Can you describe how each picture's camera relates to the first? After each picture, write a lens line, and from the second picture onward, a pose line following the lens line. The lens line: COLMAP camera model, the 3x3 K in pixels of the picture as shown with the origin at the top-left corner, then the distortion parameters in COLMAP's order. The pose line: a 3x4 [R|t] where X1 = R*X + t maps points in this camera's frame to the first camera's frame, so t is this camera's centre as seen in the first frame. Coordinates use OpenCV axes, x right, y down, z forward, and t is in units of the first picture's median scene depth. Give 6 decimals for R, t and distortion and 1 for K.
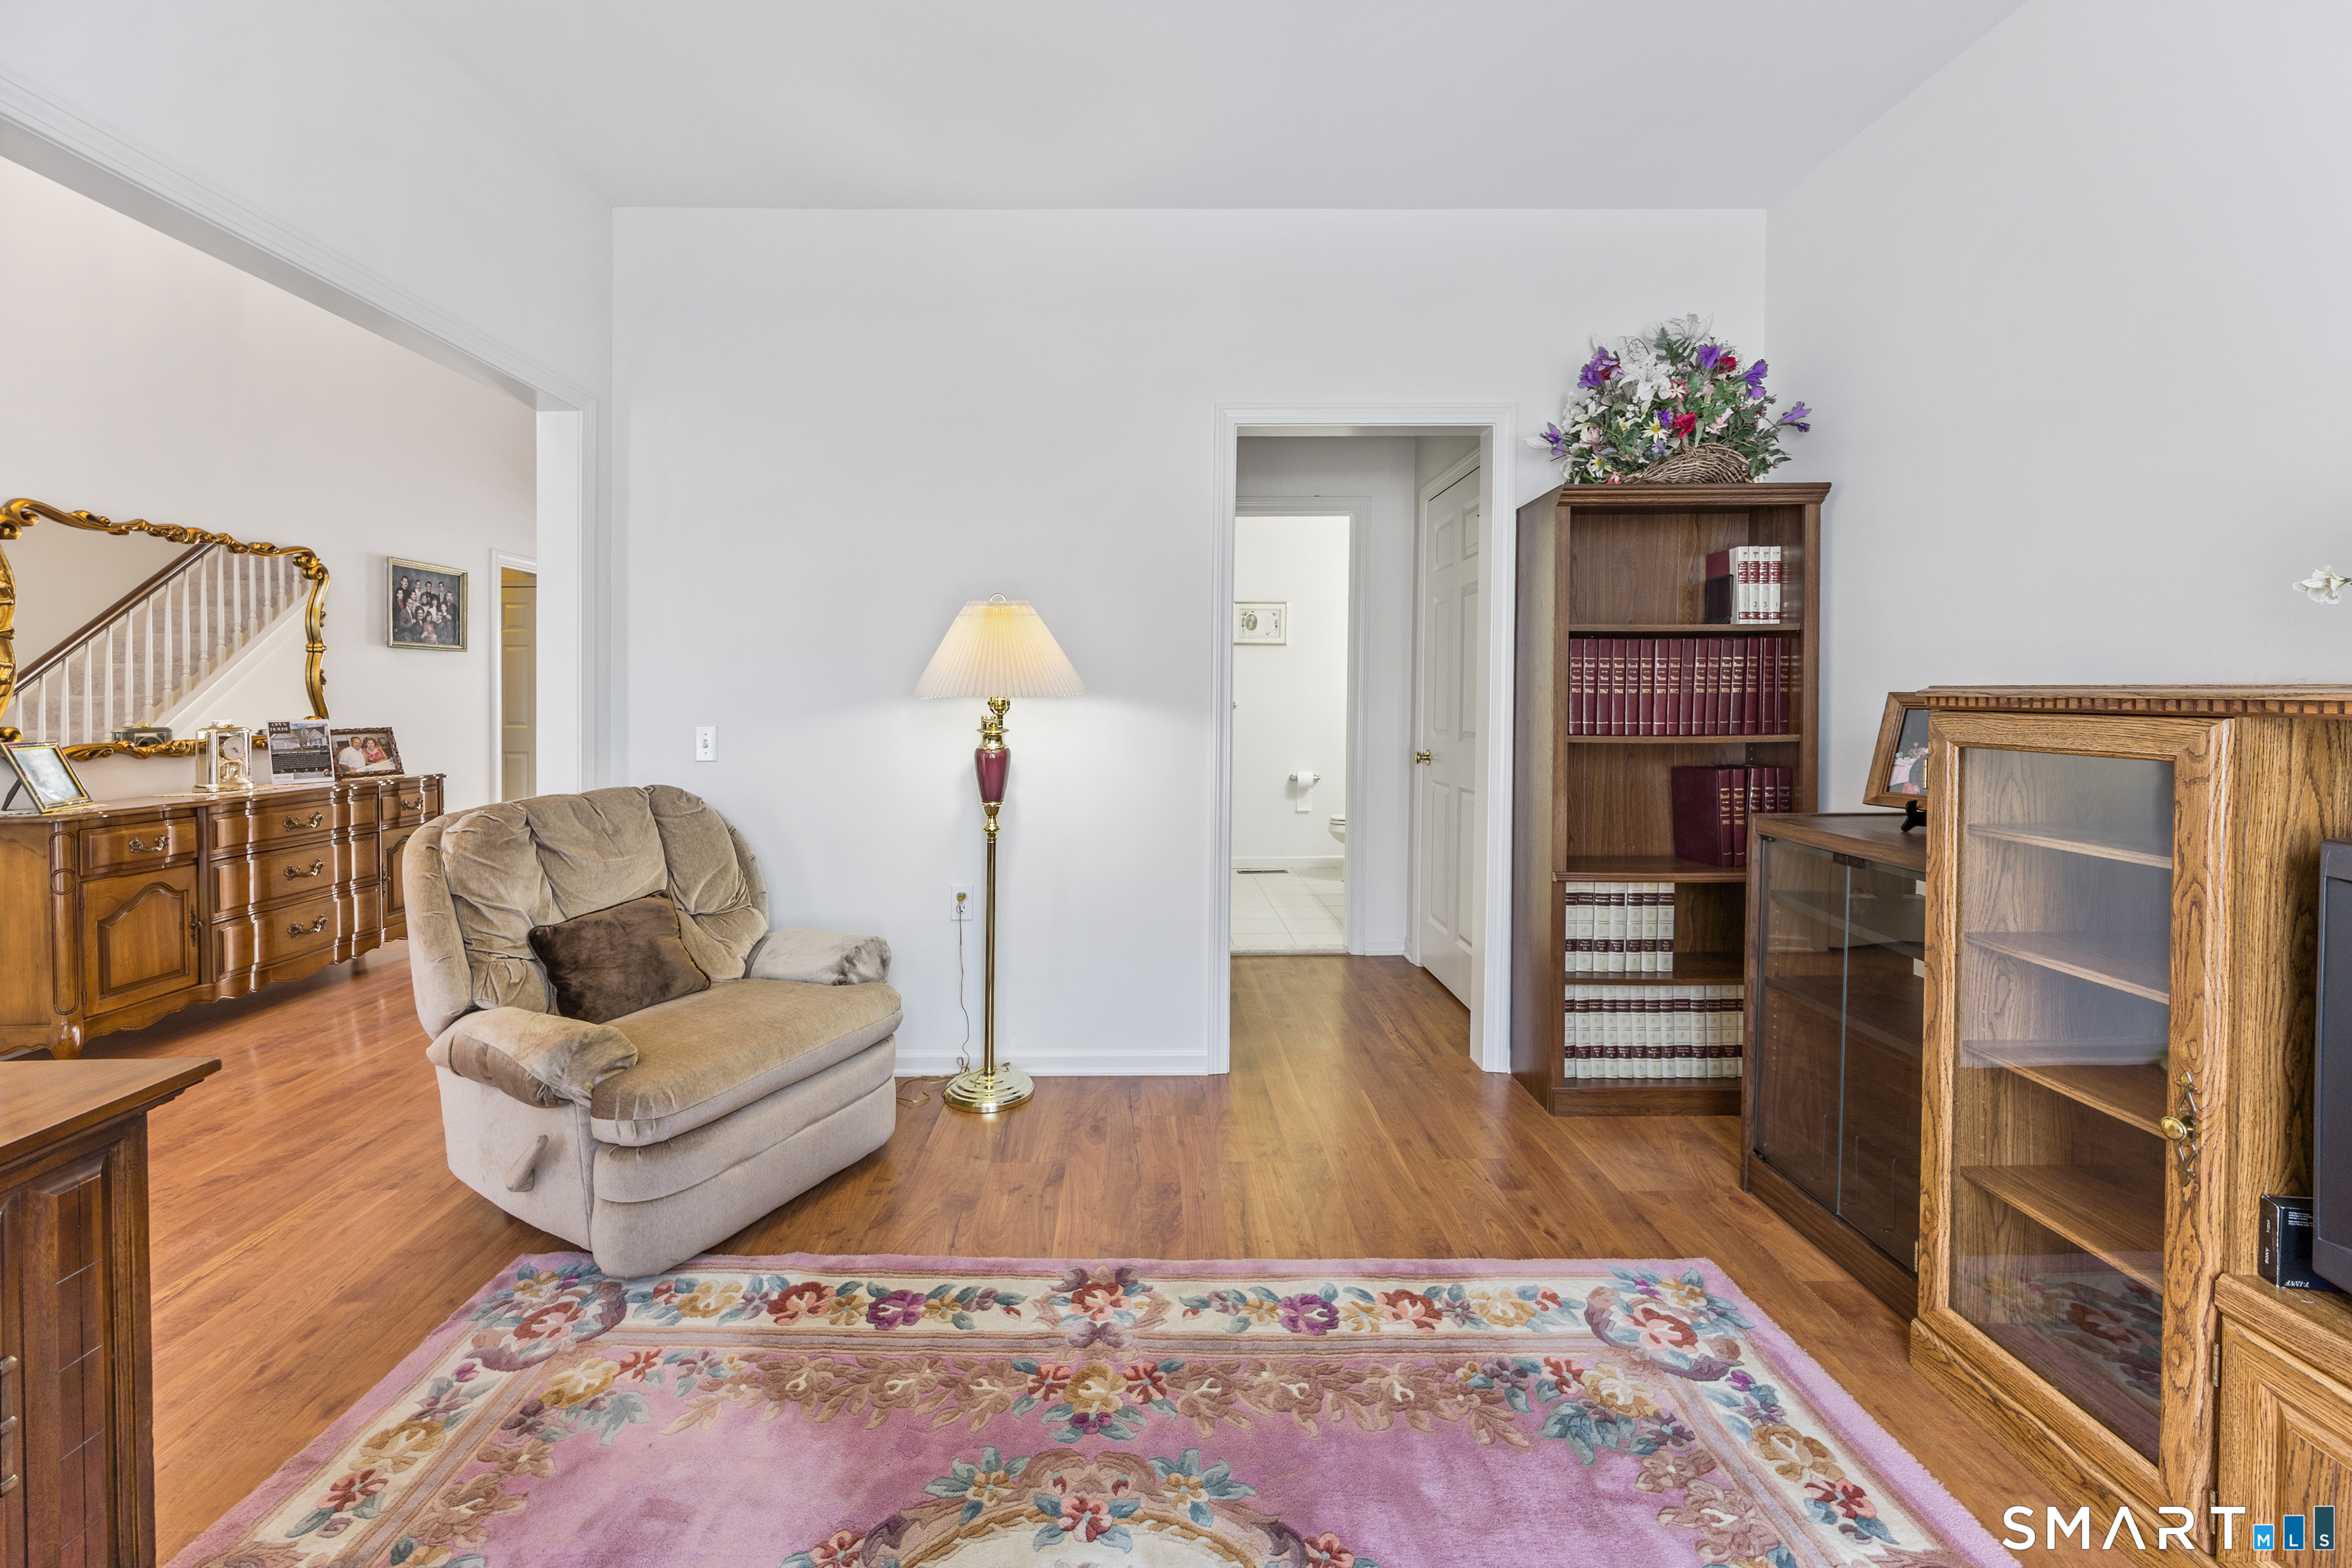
lens RADIAL K [[933.4, 0, 1143.0], [0, 933.4, 699.3], [0, 0, 1]] dist [-0.002544, 0.000835]
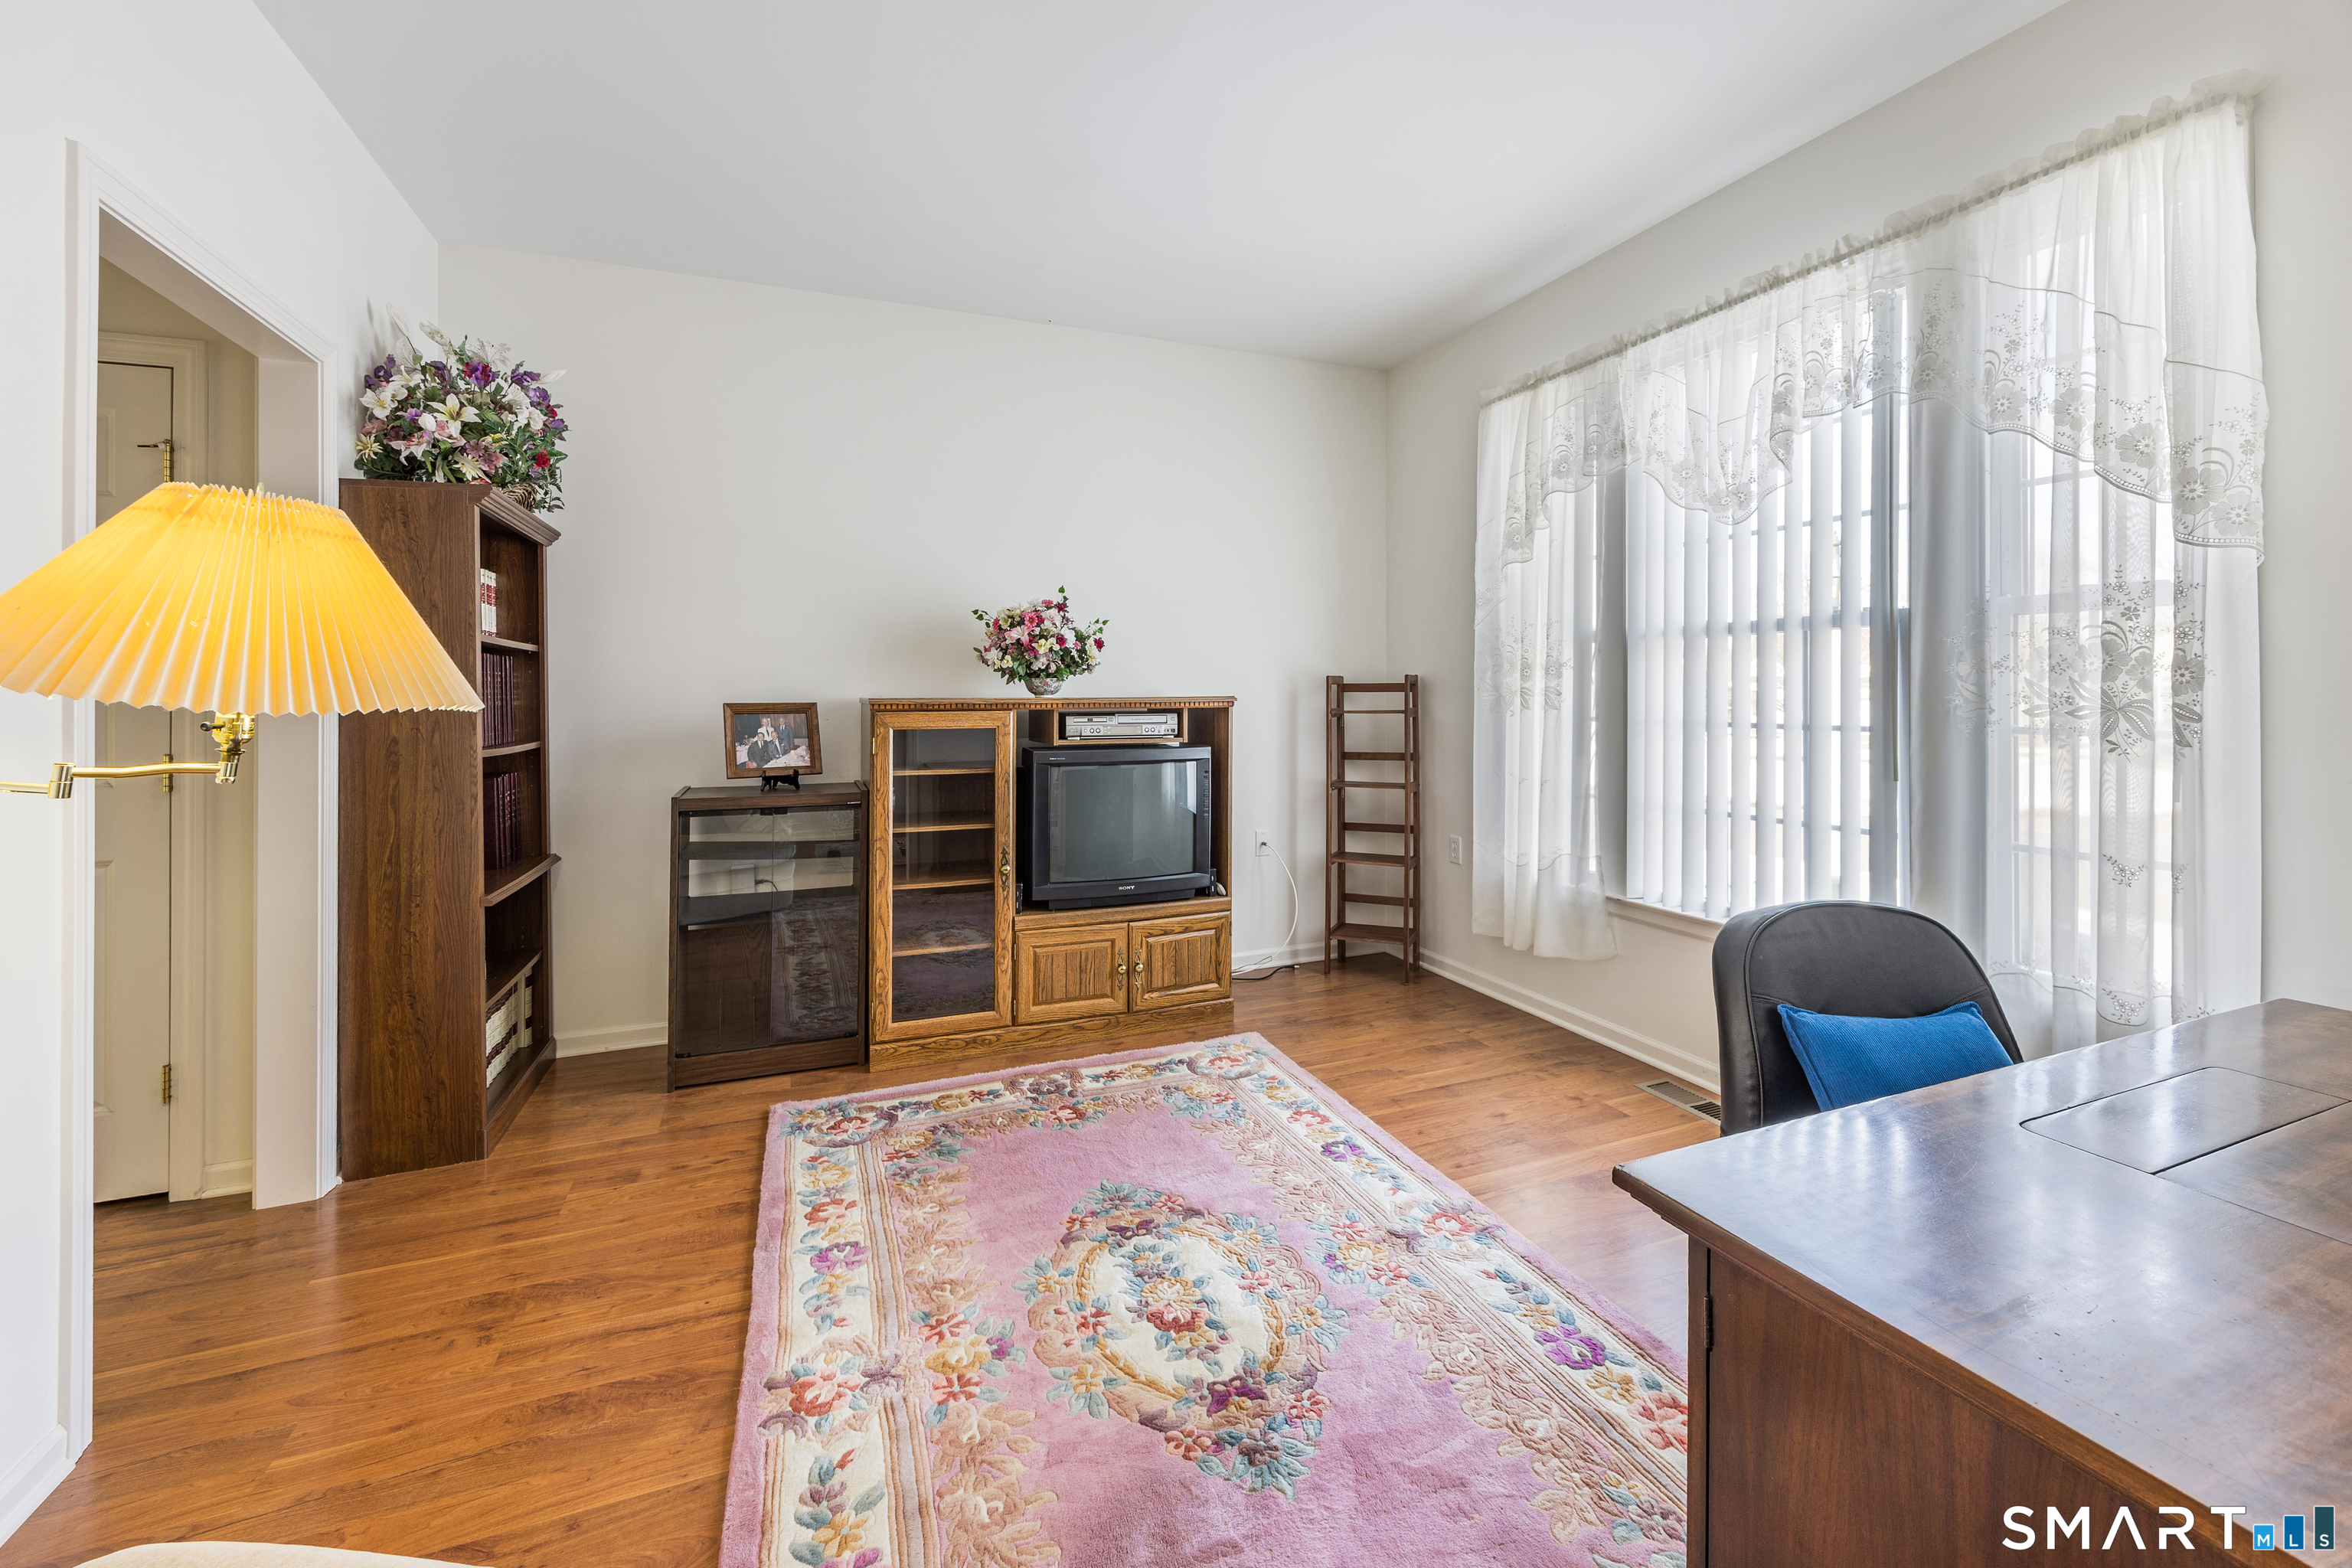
lens RADIAL K [[933.4, 0, 1165.4], [0, 933.4, 691.7], [0, 0, 1]] dist [-0.002544, 0.000835]
pose [[-0.358877, 0.016559, 0.933238, -1.050197], [0.016040, 0.999804, -0.011572, 0.002927], [-0.933247, 0.010816, -0.359072, 1.067800]]
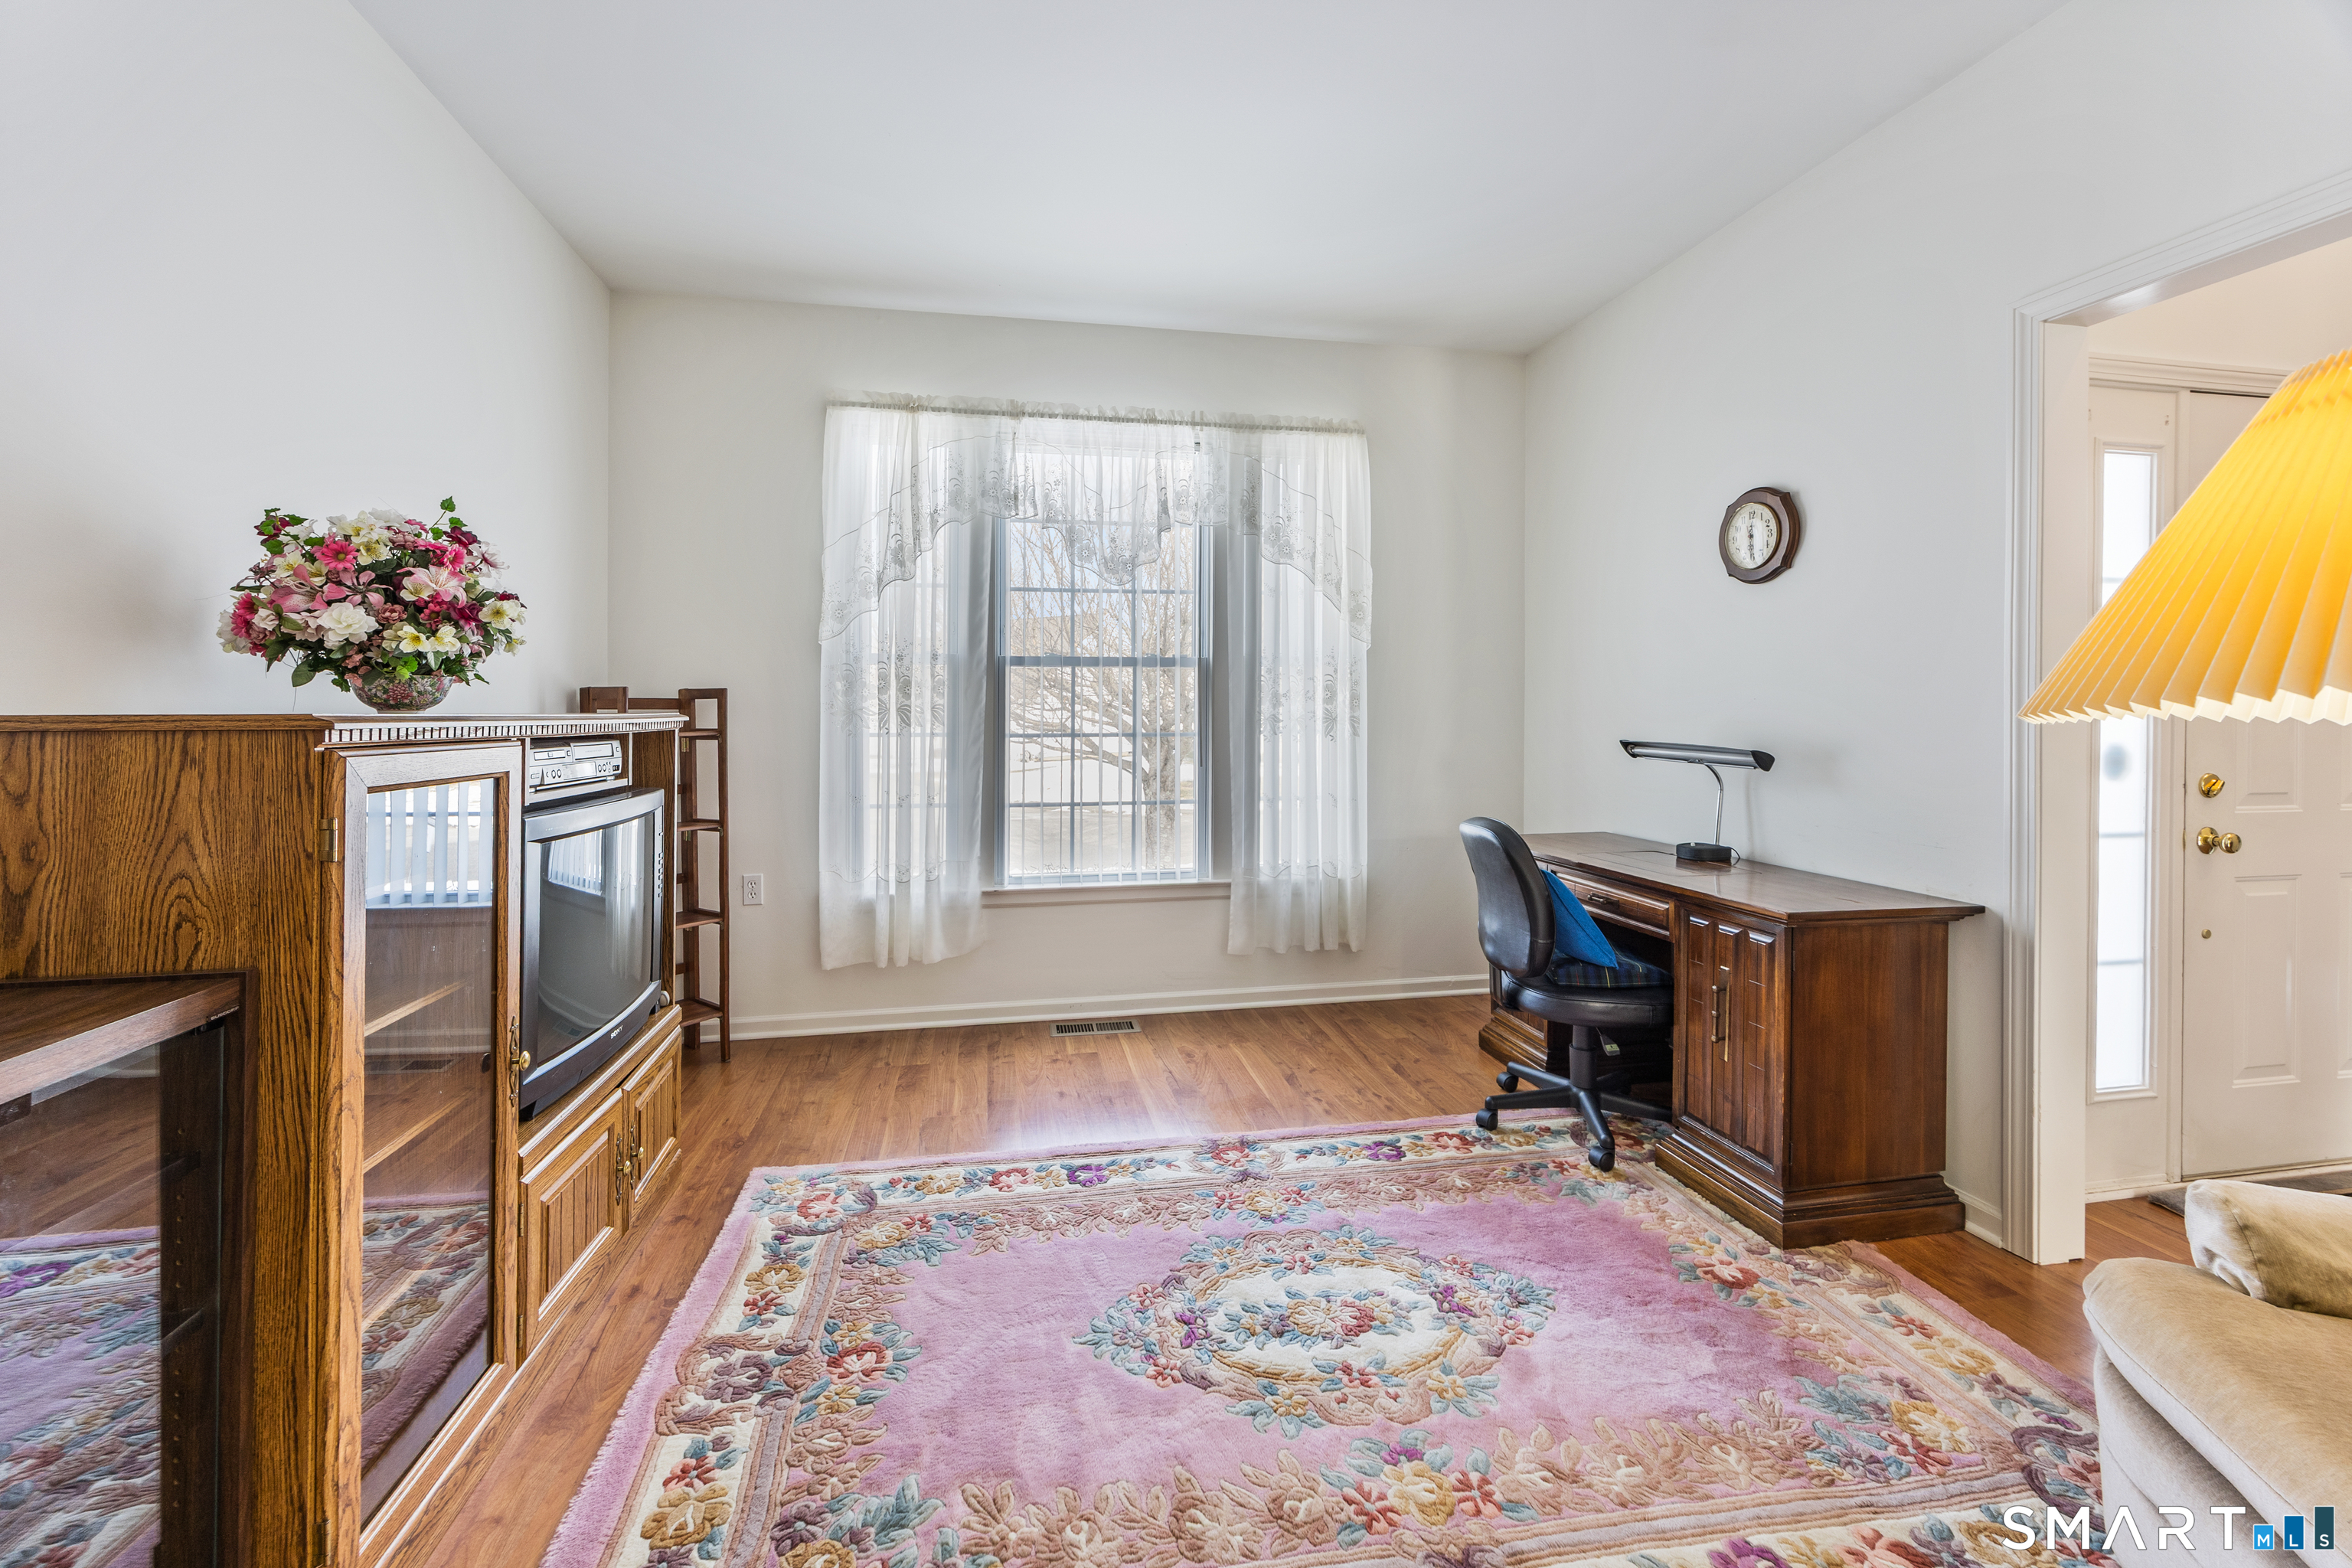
lens RADIAL K [[933.4, 0, 1136.5], [0, 933.4, 725.5], [0, 0, 1]] dist [-0.002544, 0.000835]
pose [[-0.987874, 0.016470, -0.154381, 0.317032], [0.012711, 0.999599, 0.025308, -0.017783], [0.154736, 0.023038, -0.987687, 1.686806]]
